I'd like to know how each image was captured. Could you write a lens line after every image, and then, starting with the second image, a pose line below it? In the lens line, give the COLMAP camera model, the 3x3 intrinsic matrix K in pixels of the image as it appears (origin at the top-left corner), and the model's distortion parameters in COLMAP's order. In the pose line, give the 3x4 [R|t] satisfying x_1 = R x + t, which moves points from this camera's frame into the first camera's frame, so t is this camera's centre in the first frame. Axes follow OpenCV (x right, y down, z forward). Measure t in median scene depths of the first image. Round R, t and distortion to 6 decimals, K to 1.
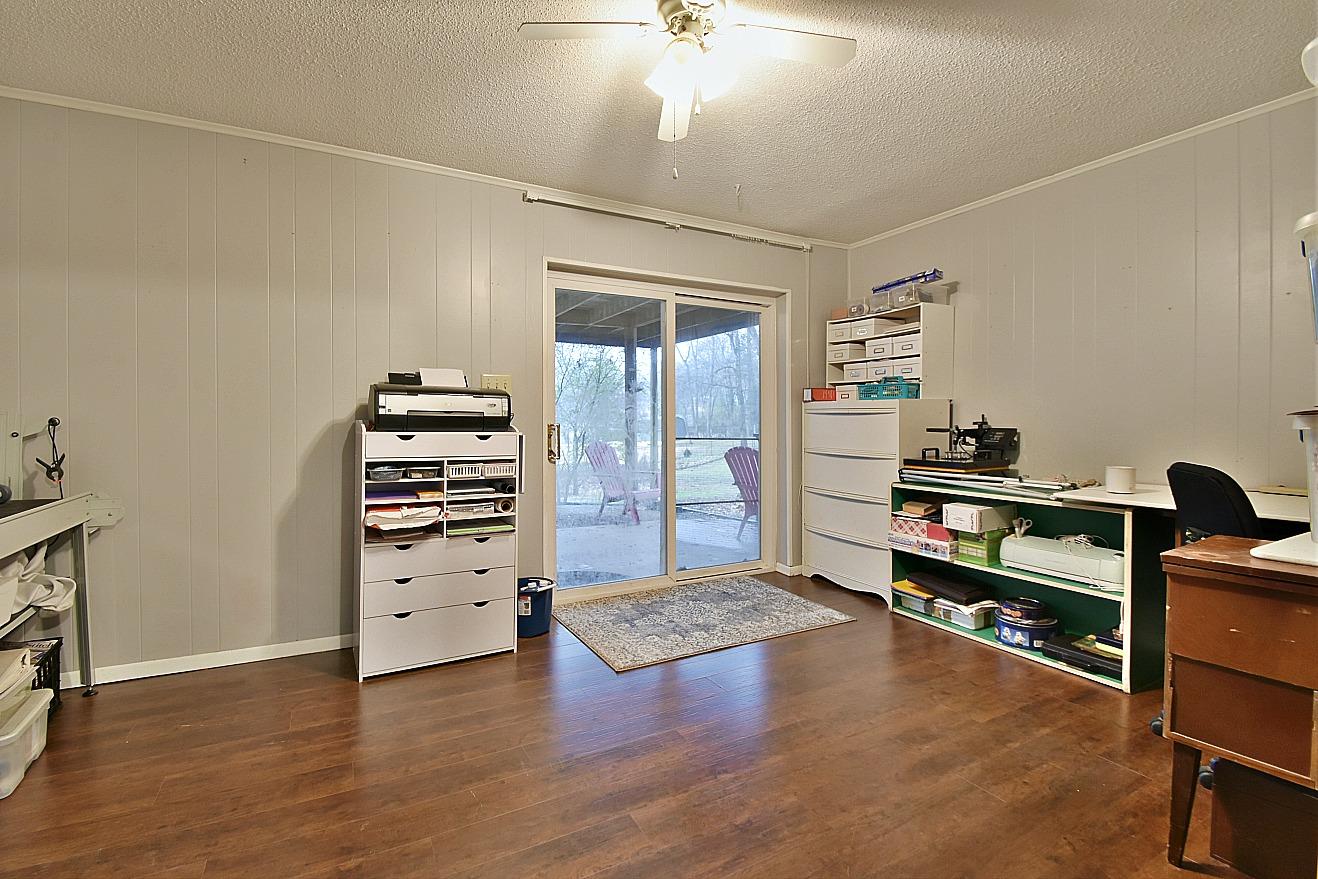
lens RADIAL K [[611.4, 0, 652.0], [0, 611.4, 431.2], [0, 0, 1]] dist [-0.000523, -0.000082]
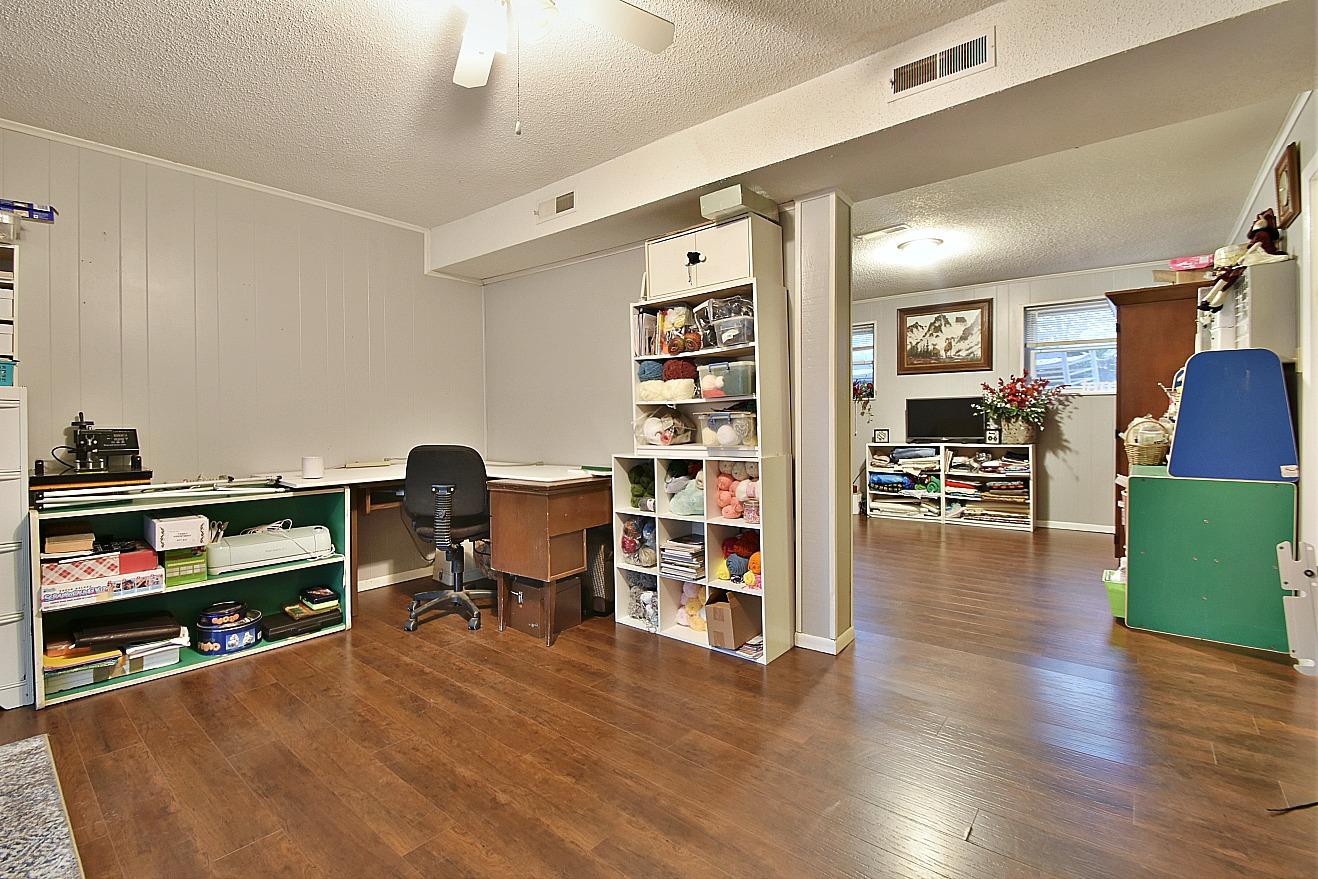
lens RADIAL K [[577.1, 0, 650.1], [0, 577.1, 430.8], [0, 0, 1]] dist [-0.000287, -0.000188]
pose [[-0.383123, -0.008535, 0.923658, -0.511895], [0.023915, 0.999530, 0.019155, -0.000771], [-0.923388, 0.029428, -0.382739, 0.741852]]
